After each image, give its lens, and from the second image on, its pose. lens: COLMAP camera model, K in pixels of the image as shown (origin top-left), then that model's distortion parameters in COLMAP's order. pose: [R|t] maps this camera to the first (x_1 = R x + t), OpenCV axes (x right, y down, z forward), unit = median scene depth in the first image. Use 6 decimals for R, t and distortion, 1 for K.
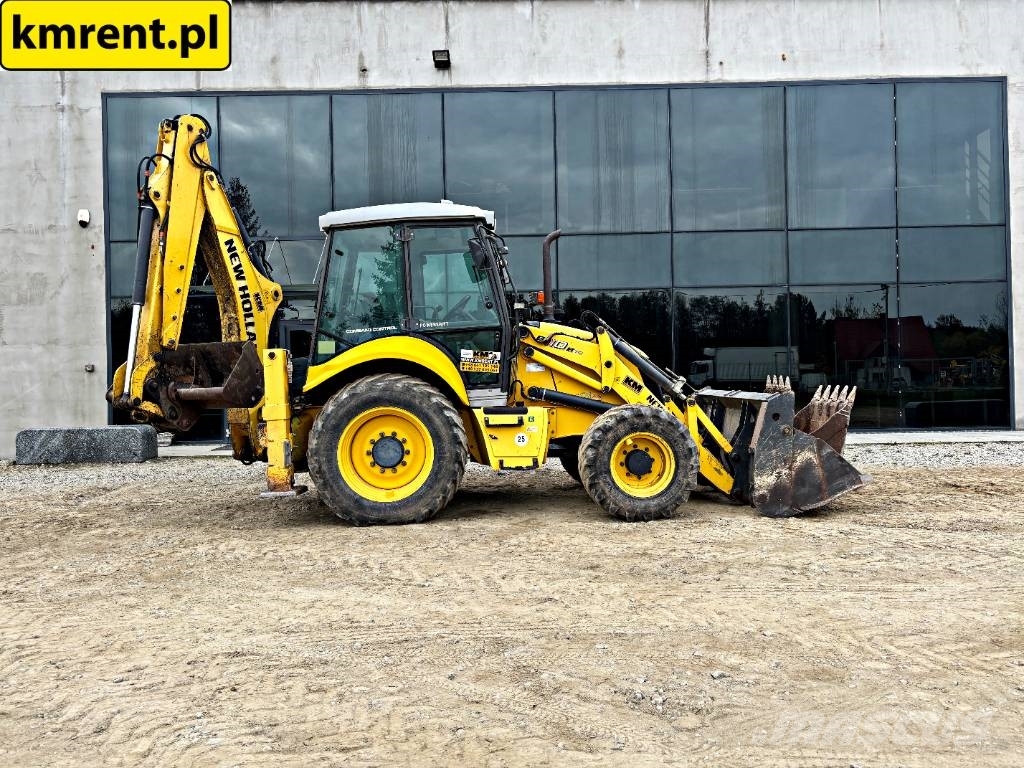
lens RADIAL K [[770.3, 0, 508.1], [0, 770.3, 383.4], [0, 0, 1]] dist [0.044296, -0.050686]
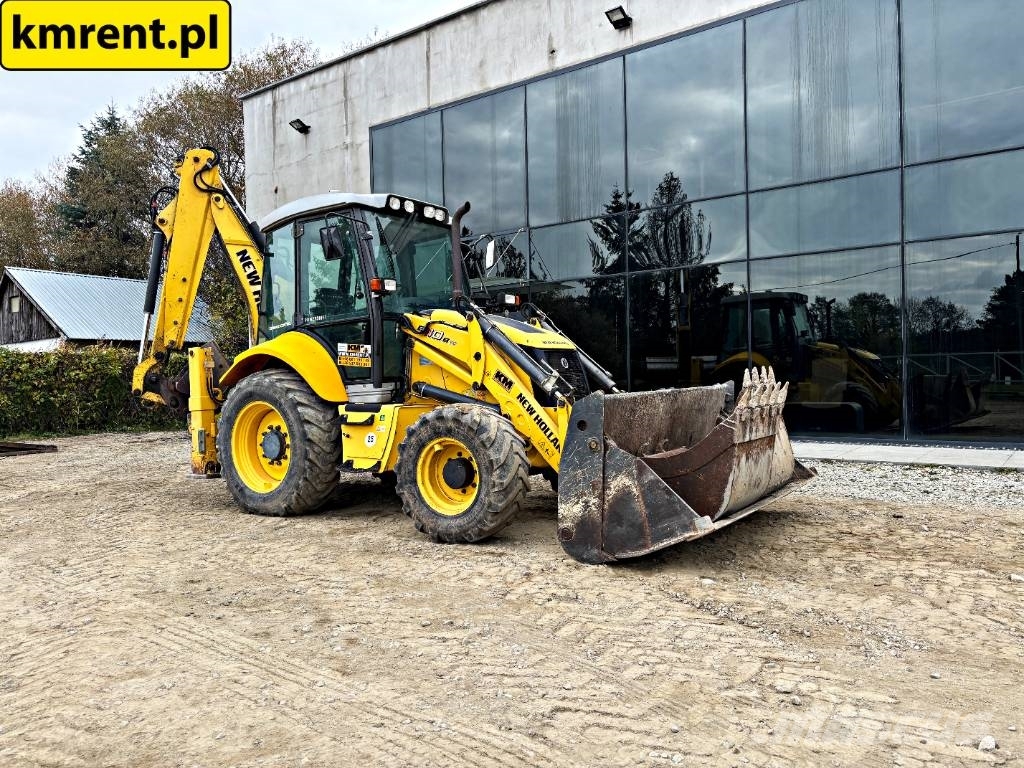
lens RADIAL K [[770.3, 0, 506.7], [0, 770.3, 380.6], [0, 0, 1]] dist [0.044296, -0.050686]
pose [[0.797421, 0.005521, -0.603398, 0.632418], [0.004566, 0.999874, 0.015183, -0.009815], [0.603406, -0.014862, 0.797296, 0.321016]]
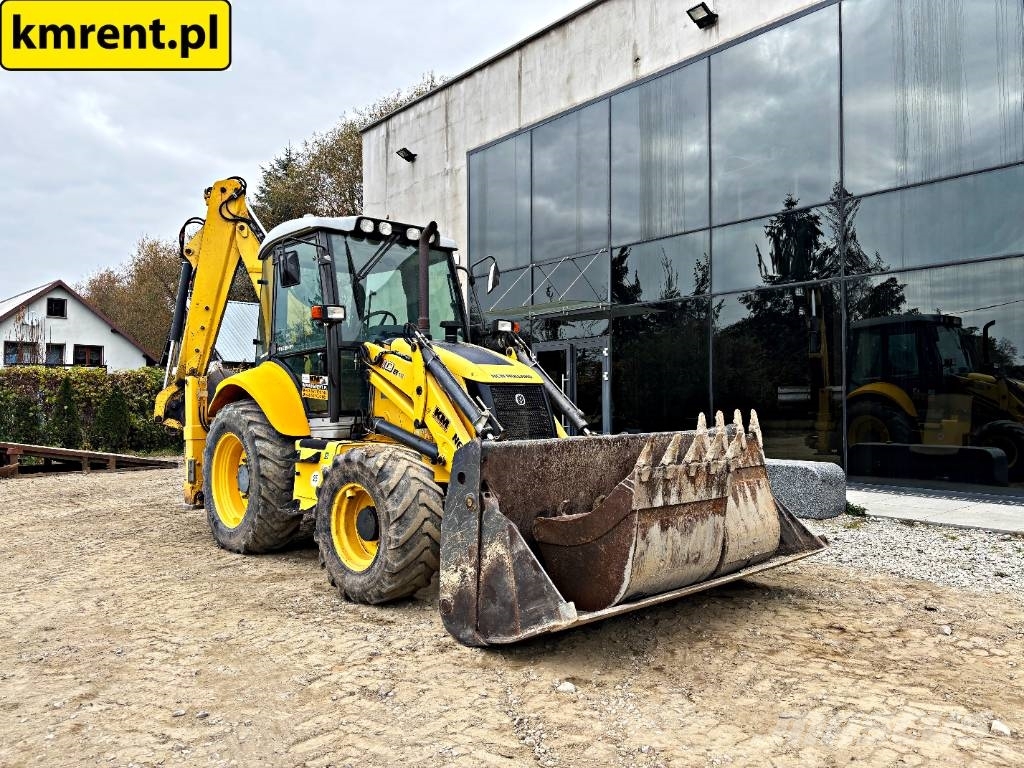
lens RADIAL K [[770.3, 0, 506.7], [0, 770.3, 380.6], [0, 0, 1]] dist [0.044296, -0.050686]
pose [[0.637677, -0.003424, -0.770297, 0.732669], [-0.011126, 0.999845, -0.013656, -0.023941], [0.770224, 0.017279, 0.637540, 0.546071]]
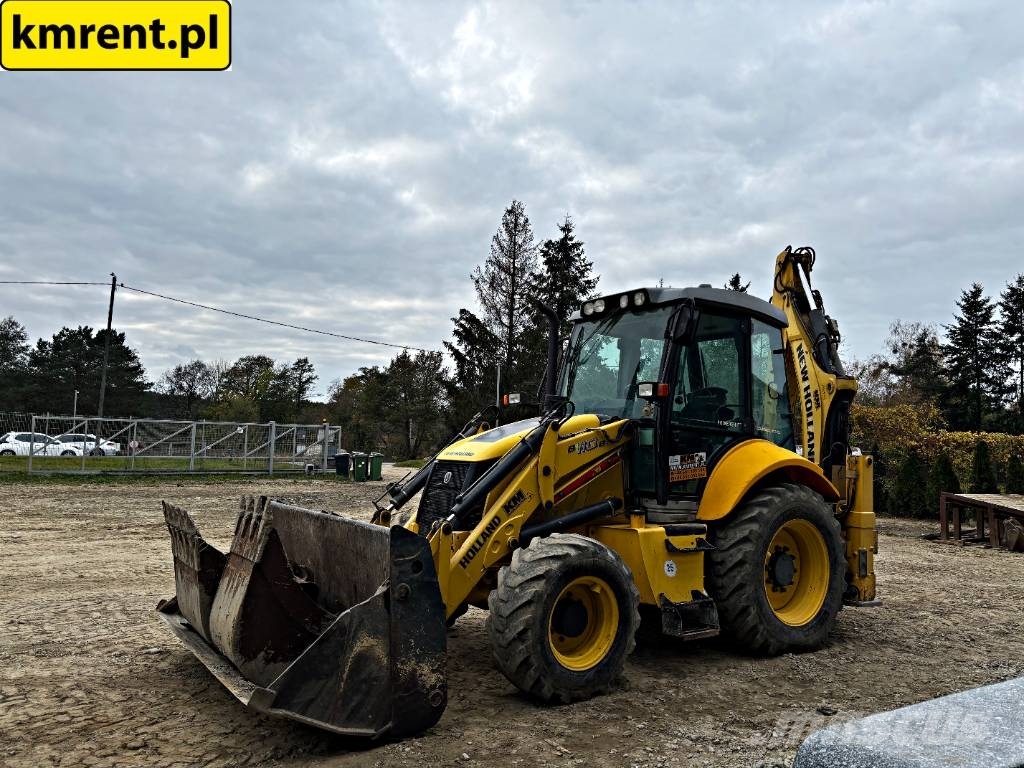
lens RADIAL K [[770.3, 0, 522.0], [0, 770.3, 379.6], [0, 0, 1]] dist [0.044296, -0.050686]
pose [[-0.846515, -0.049470, -0.530062, 0.515470], [-0.013867, 0.997384, -0.070938, -0.058089], [0.532185, -0.052699, -0.844986, 1.674343]]
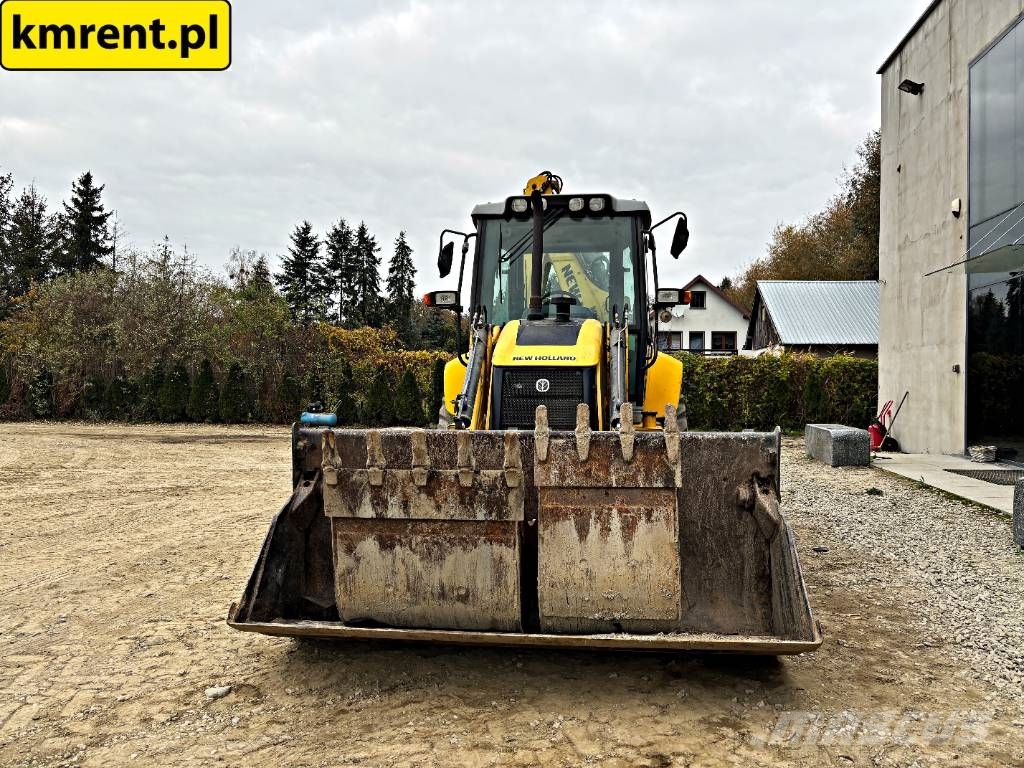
lens RADIAL K [[770.3, 0, 519.3], [0, 770.3, 378.3], [0, 0, 1]] dist [0.044296, -0.050686]
pose [[-0.140566, 0.013487, -0.989979, 0.802973], [-0.008589, 0.999853, 0.014841, -0.030863], [0.990034, 0.010589, -0.140429, 1.084970]]
